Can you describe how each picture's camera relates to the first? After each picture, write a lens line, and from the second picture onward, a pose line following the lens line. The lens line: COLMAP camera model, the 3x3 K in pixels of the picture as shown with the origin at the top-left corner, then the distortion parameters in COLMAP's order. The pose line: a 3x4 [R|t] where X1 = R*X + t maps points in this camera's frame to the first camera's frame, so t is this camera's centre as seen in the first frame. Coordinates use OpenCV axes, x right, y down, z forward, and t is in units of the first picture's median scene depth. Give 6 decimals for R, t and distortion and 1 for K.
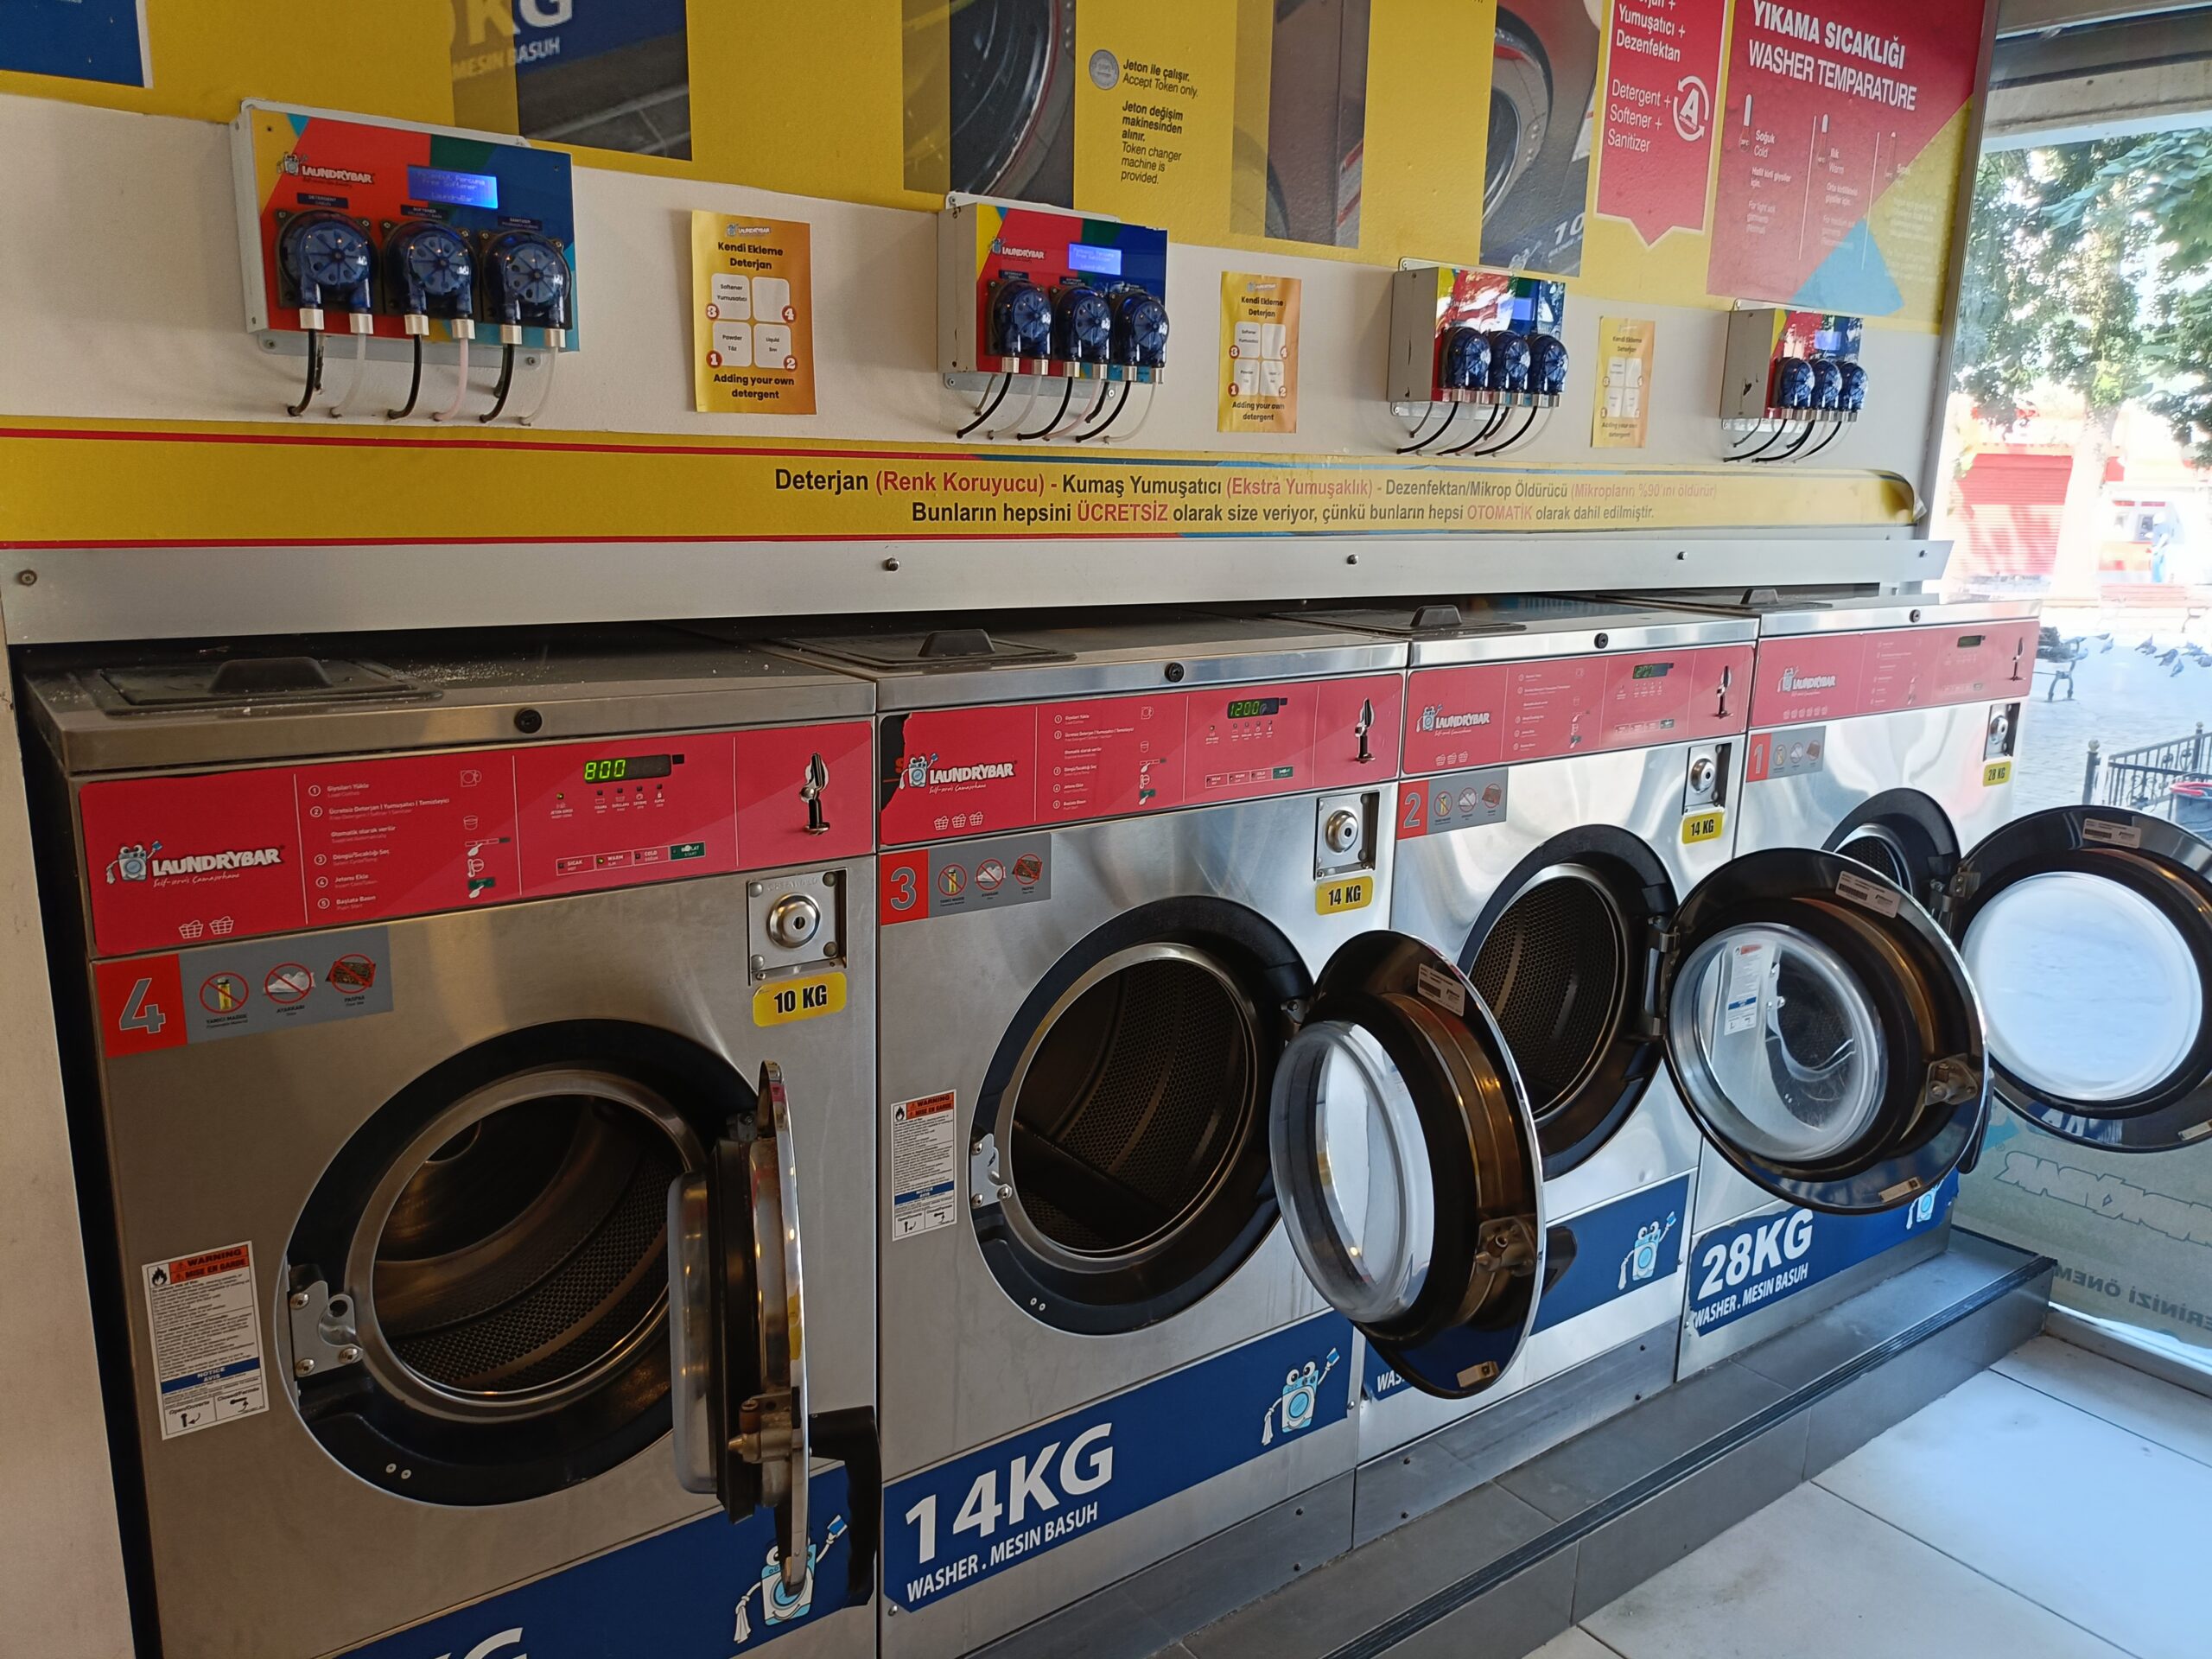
lens RADIAL K [[1651.9, 0, 1111.8], [0, 1651.9, 826.6], [0, 0, 1]] dist [0.009906, -0.005293]
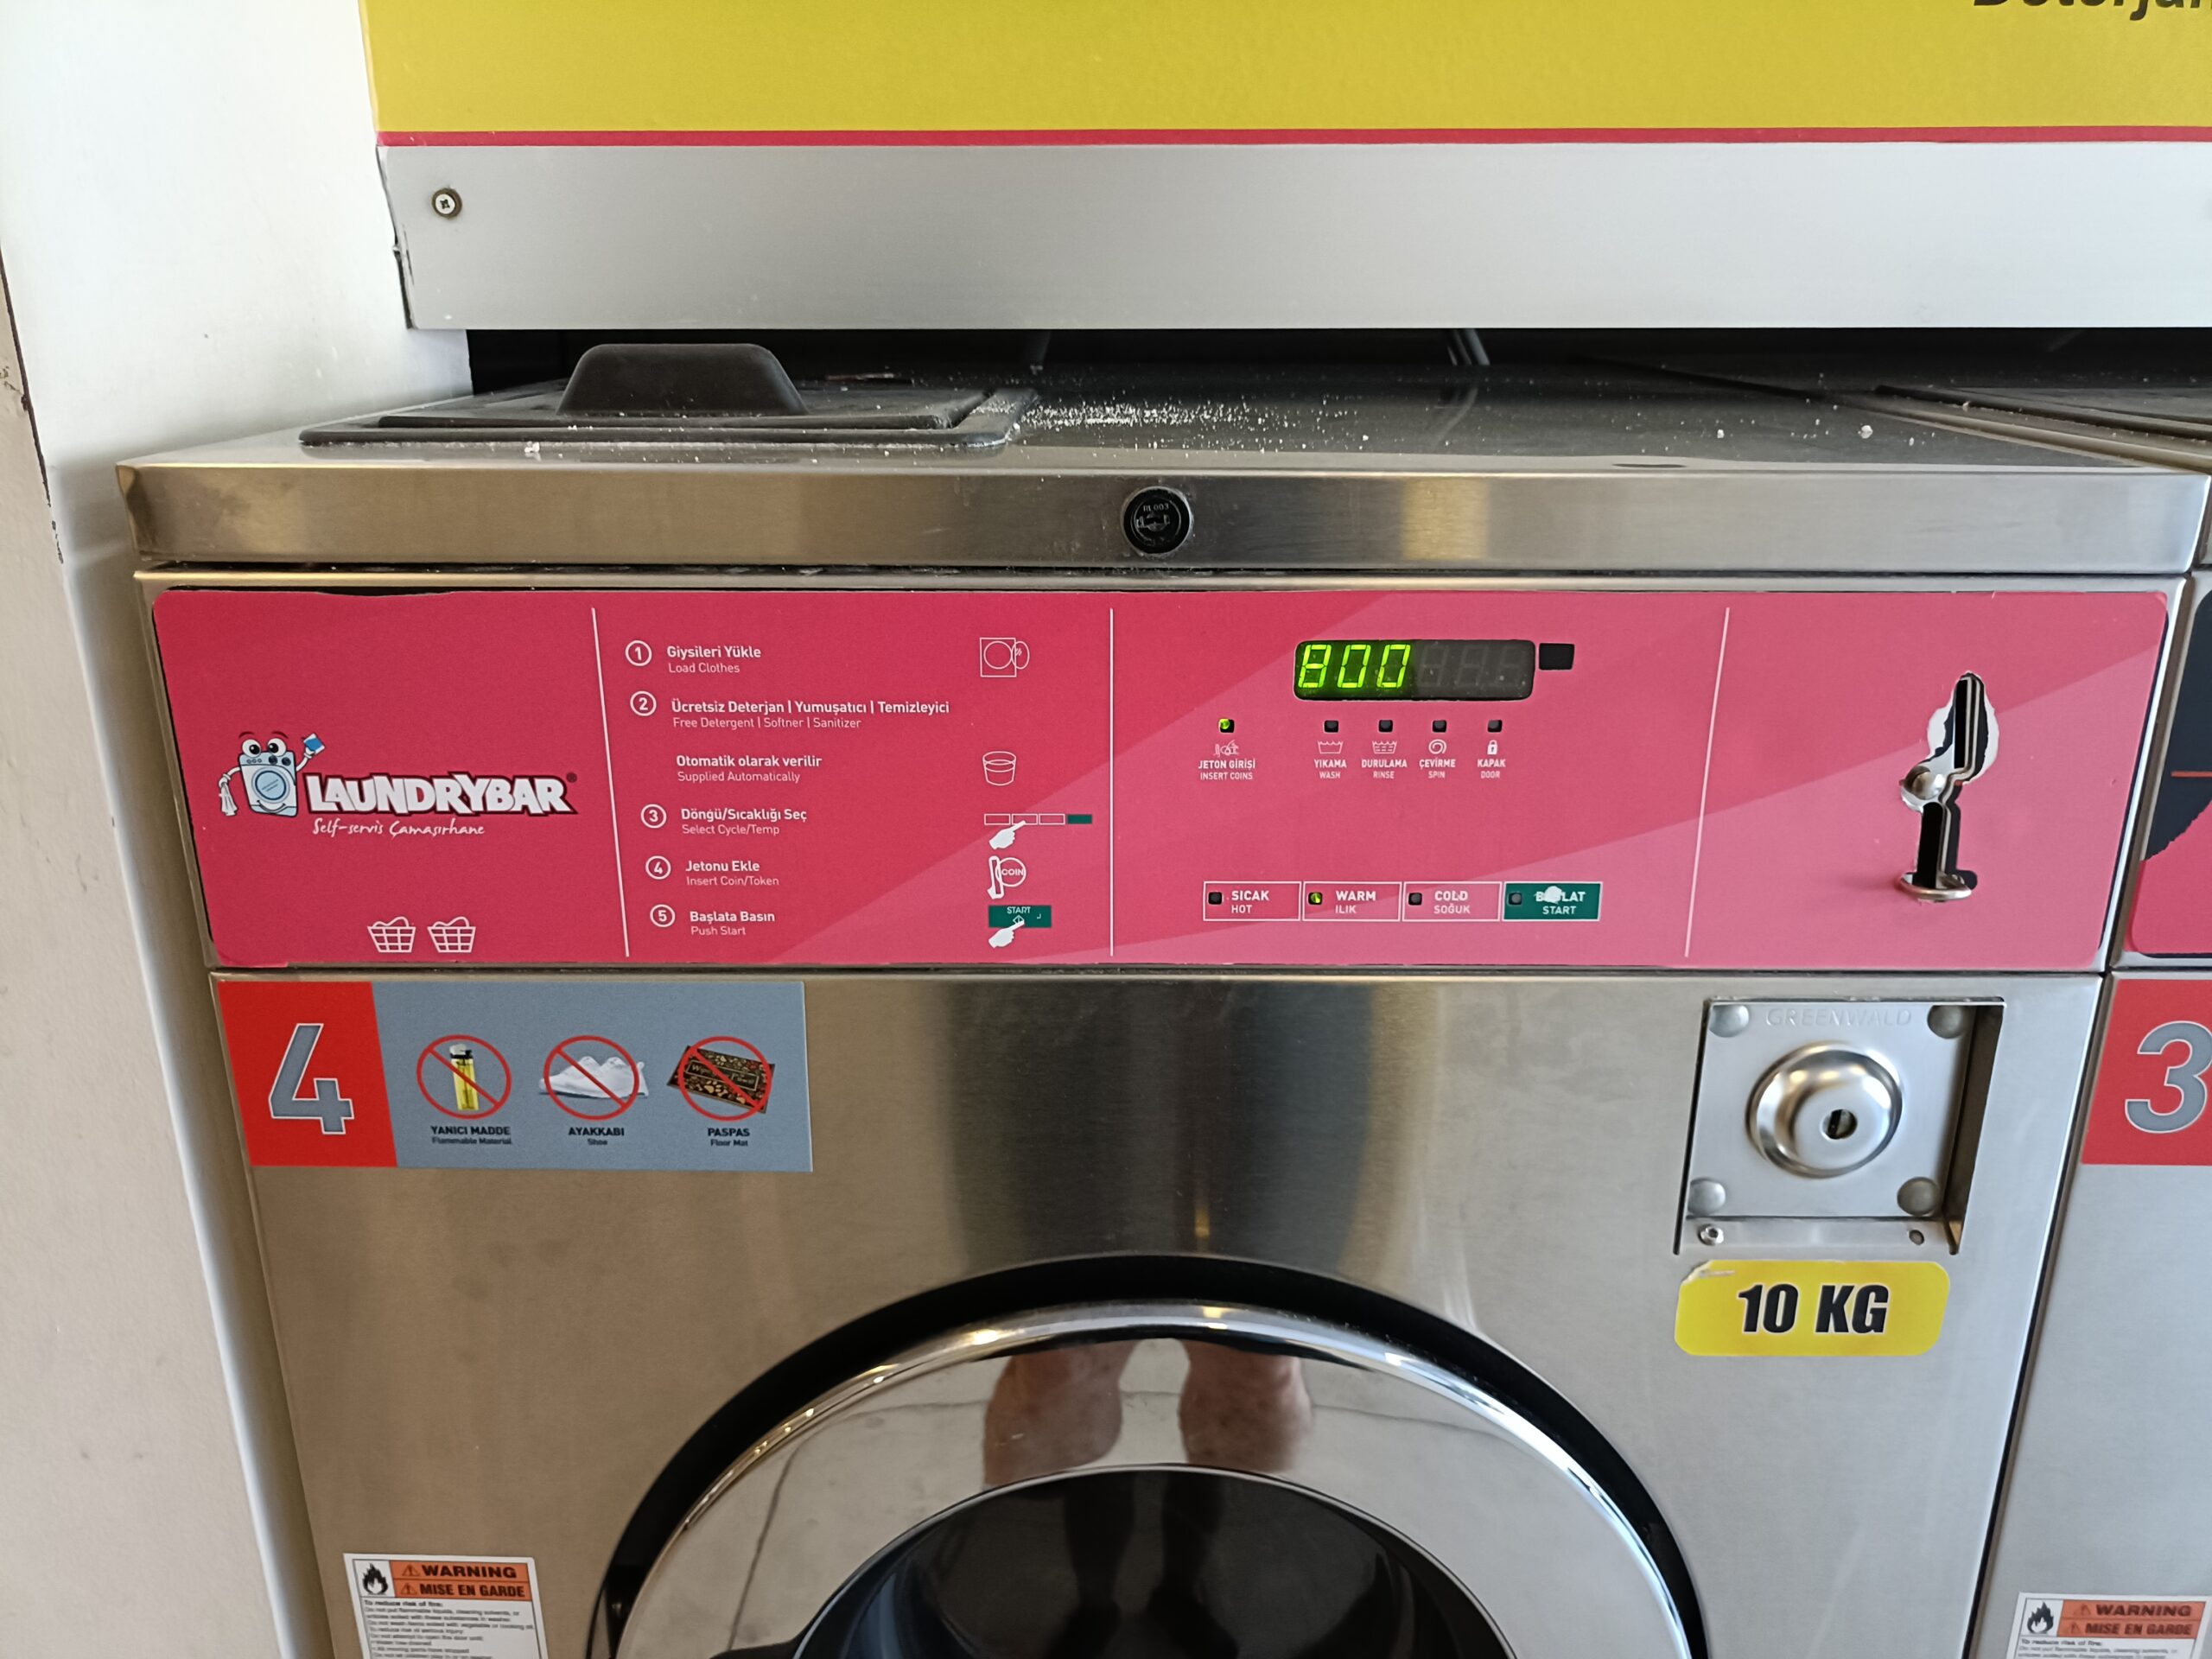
lens RADIAL K [[1651.9, 0, 1102.3], [0, 1651.9, 814.2], [0, 0, 1]] dist [0.009906, -0.005293]
pose [[0.801988, 0.161886, -0.574986, -0.130540], [-0.111014, 0.986200, 0.122821, -0.041101], [0.586934, -0.034669, 0.808892, 0.660740]]
